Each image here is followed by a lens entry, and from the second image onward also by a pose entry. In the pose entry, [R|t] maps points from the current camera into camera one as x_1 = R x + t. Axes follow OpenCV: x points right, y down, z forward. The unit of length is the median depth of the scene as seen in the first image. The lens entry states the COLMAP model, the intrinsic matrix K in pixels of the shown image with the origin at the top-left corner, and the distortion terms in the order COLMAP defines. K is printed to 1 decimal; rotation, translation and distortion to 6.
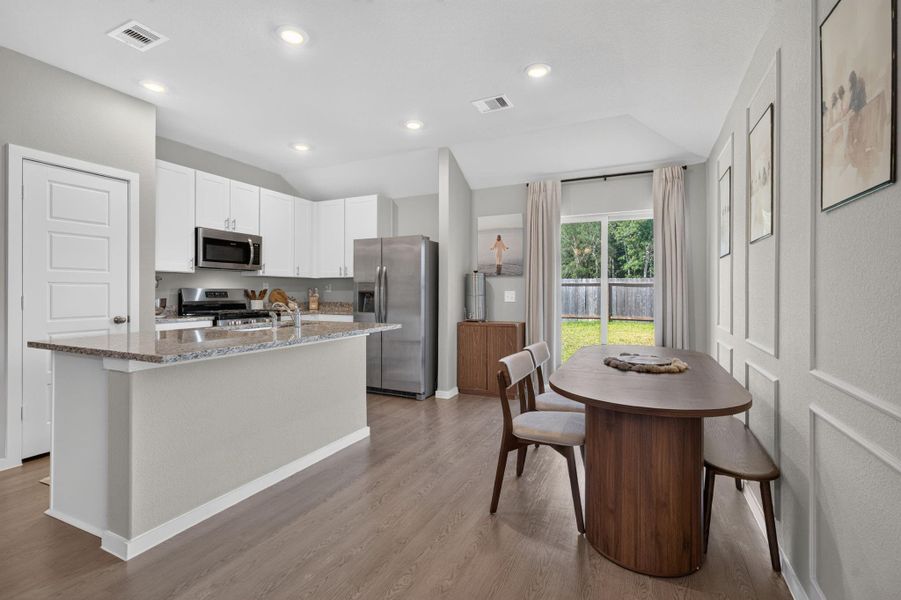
lens RADIAL K [[406.2, 0, 455.1], [0, 406.2, 293.8], [0, 0, 1]] dist [-0.002435, -0.000416]
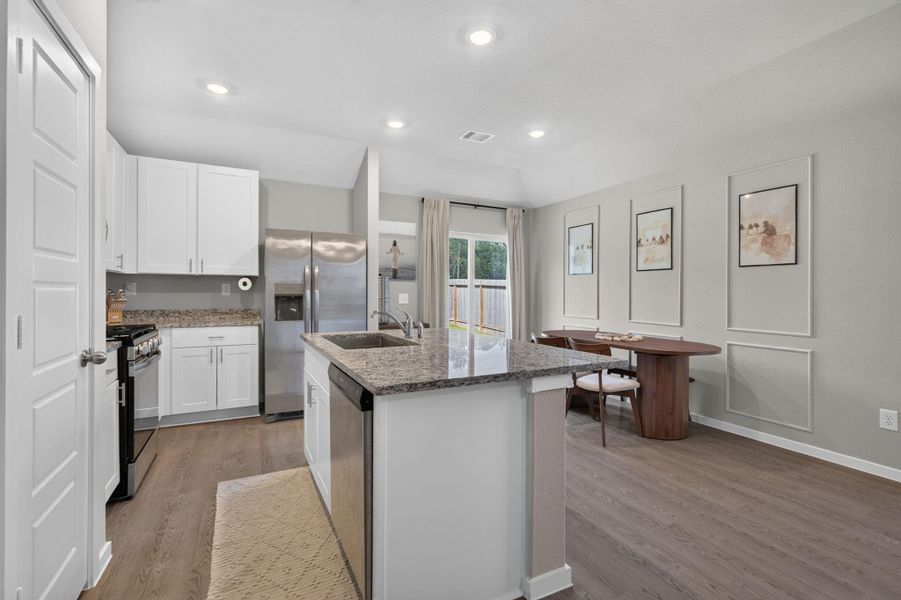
lens RADIAL K [[406.2, 0, 455.1], [0, 406.2, 293.8], [0, 0, 1]] dist [-0.002435, -0.000416]
pose [[0.617850, -0.002895, 0.786290, -0.660523], [-0.000095, 0.999993, 0.003757, -0.011013], [-0.786296, -0.002396, 0.617846, 0.240237]]
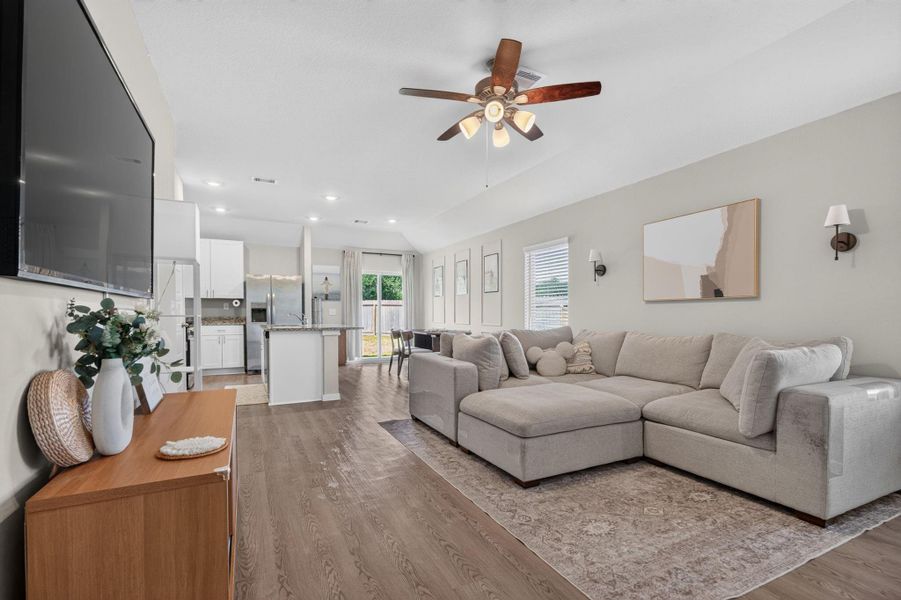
lens RADIAL K [[413.6, 0, 448.0], [0, 413.6, 317.2], [0, 0, 1]] dist [-0.000931, -0.000105]
pose [[0.632746, -0.010315, 0.774291, -0.998856], [0.004051, 0.999942, 0.010012, 0.014481], [-0.774349, -0.003199, 0.632751, -0.567308]]
